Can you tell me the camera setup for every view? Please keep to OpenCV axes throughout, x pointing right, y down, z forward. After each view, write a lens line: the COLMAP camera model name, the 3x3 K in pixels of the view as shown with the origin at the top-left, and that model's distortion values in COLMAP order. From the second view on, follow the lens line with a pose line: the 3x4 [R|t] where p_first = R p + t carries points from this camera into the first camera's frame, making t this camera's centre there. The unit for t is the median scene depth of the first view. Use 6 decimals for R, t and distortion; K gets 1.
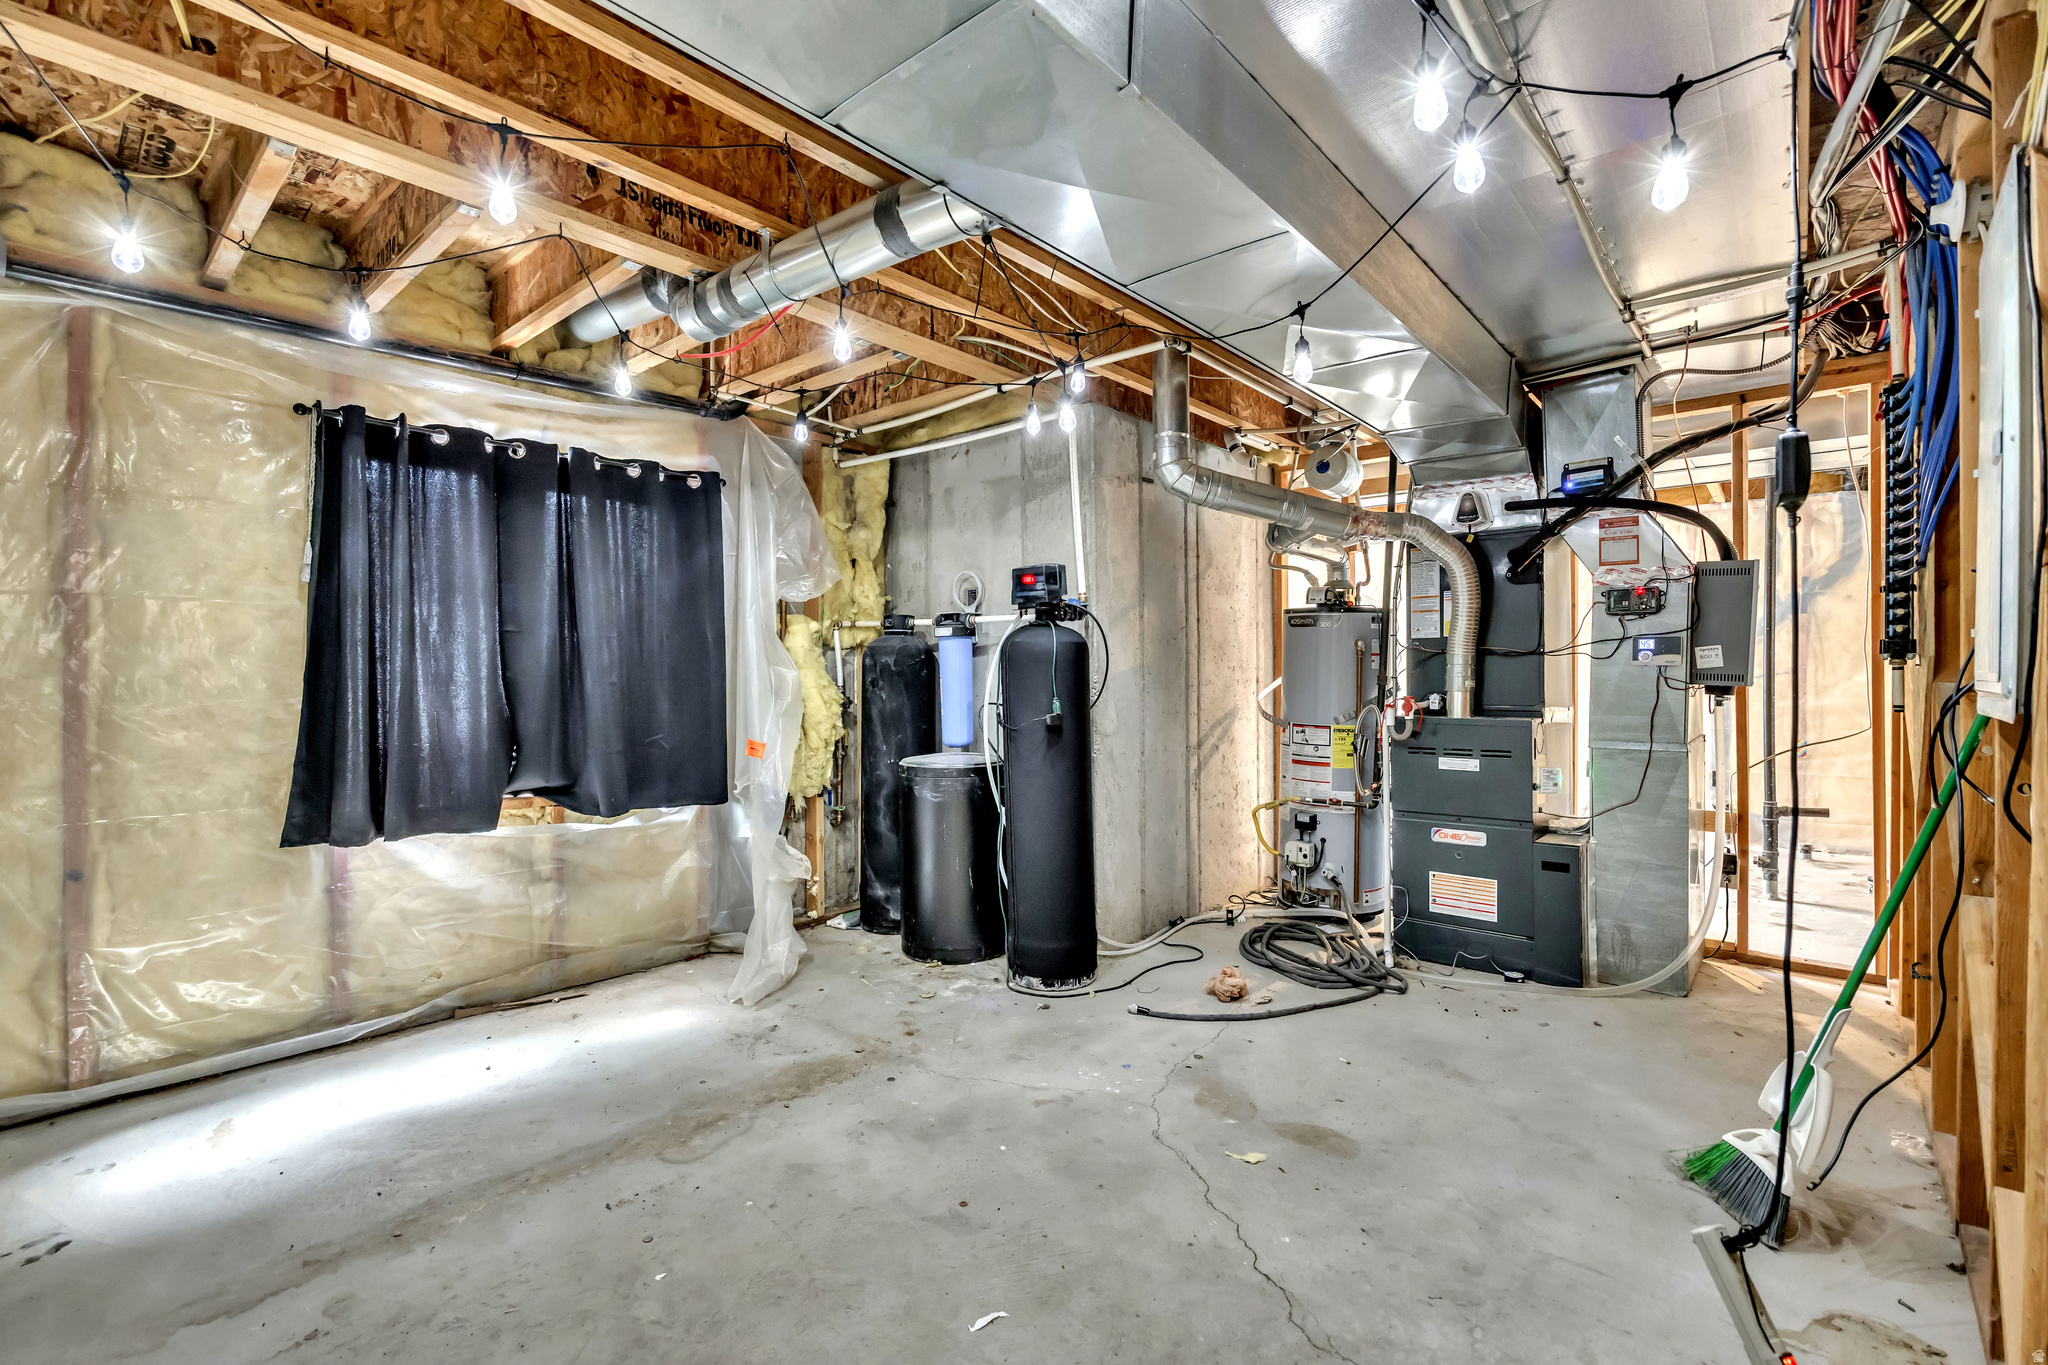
lens RADIAL K [[897.8, 0, 1024.0], [0, 897.8, 682.5], [0, 0, 1]] dist [-0.015972, -0.000092]
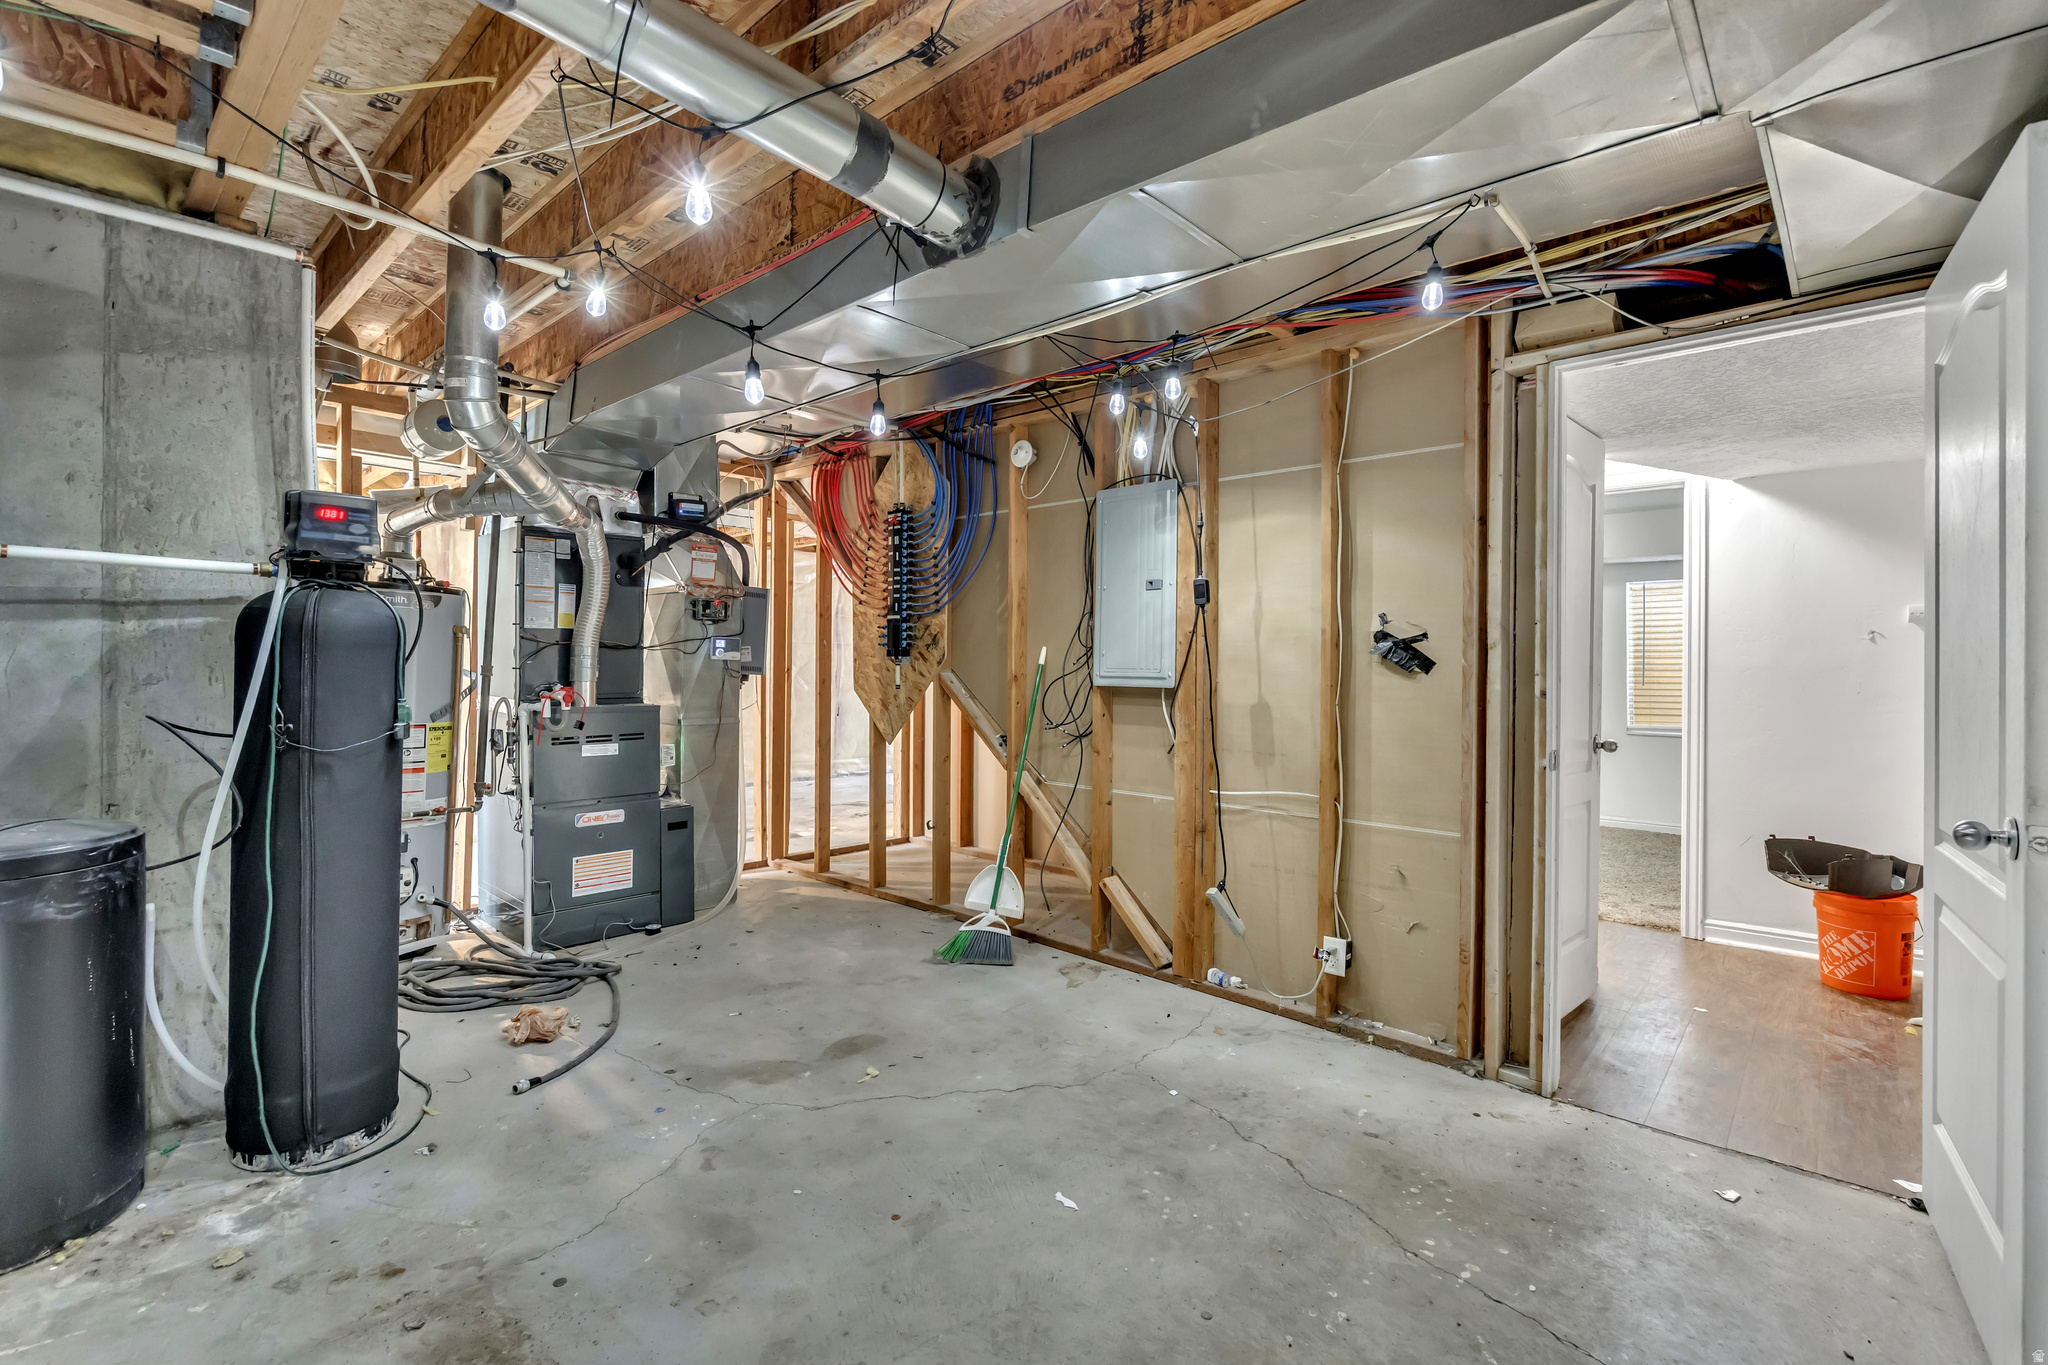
lens RADIAL K [[906.1, 0, 1027.1], [0, 906.1, 672.4], [0, 0, 1]] dist [-0.013036, 0.000323]
pose [[0.025237, -0.001265, 0.999681, -0.634587], [0.002874, 0.999995, 0.001193, -0.000688], [-0.999677, 0.002843, 0.025241, 0.513519]]
